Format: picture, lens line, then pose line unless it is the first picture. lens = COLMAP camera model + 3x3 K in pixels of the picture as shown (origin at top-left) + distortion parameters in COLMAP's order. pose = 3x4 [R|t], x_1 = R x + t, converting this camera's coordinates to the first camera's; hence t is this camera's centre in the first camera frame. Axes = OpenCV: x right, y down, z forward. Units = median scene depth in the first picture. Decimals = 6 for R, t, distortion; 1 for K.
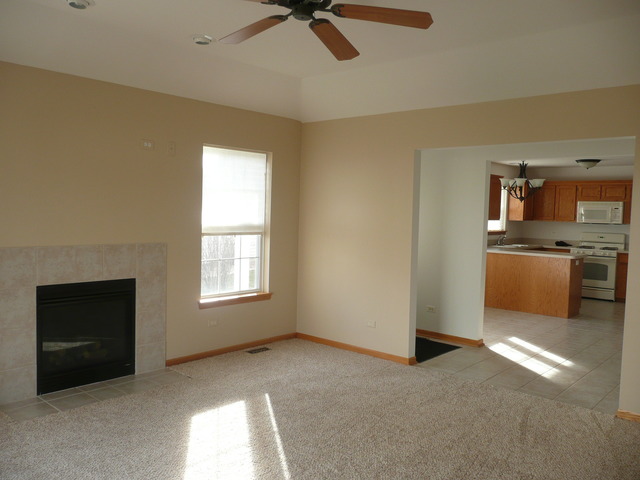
lens RADIAL K [[536.1, 0, 314.1], [0, 536.1, 240.3], [0, 0, 1]] dist [-0.027726, 0.026052]
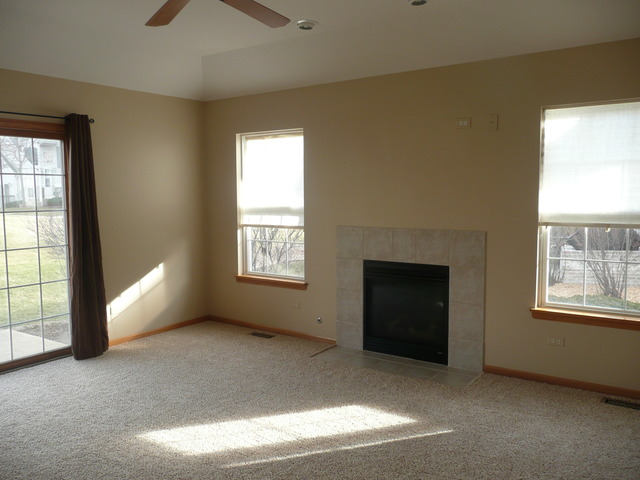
lens RADIAL K [[536.1, 0, 316.2], [0, 536.1, 240.3], [0, 0, 1]] dist [-0.027726, 0.026052]
pose [[0.134057, 0.062082, -0.989027, 0.585882], [-0.043945, 0.997426, 0.056653, -0.019004], [0.989999, 0.035868, 0.136440, 0.643676]]
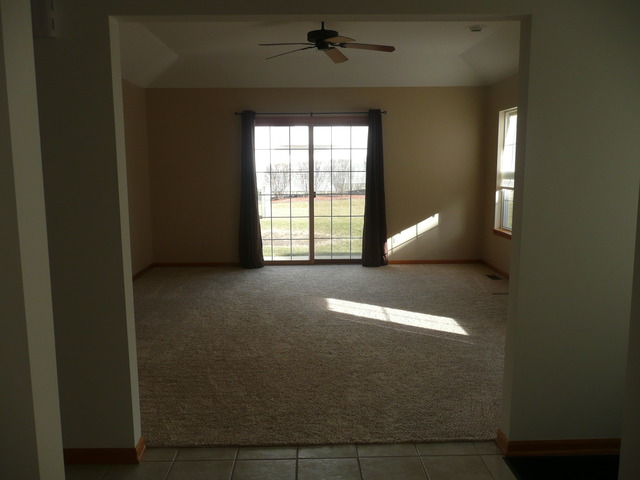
lens RADIAL K [[536.1, 0, 320.8], [0, 536.1, 238.1], [0, 0, 1]] dist [-0.027726, 0.026052]
pose [[-0.713830, 0.073991, -0.696400, 0.746035], [-0.050853, 0.986302, 0.156918, -0.045607], [0.698471, 0.147427, -0.700289, 1.374360]]
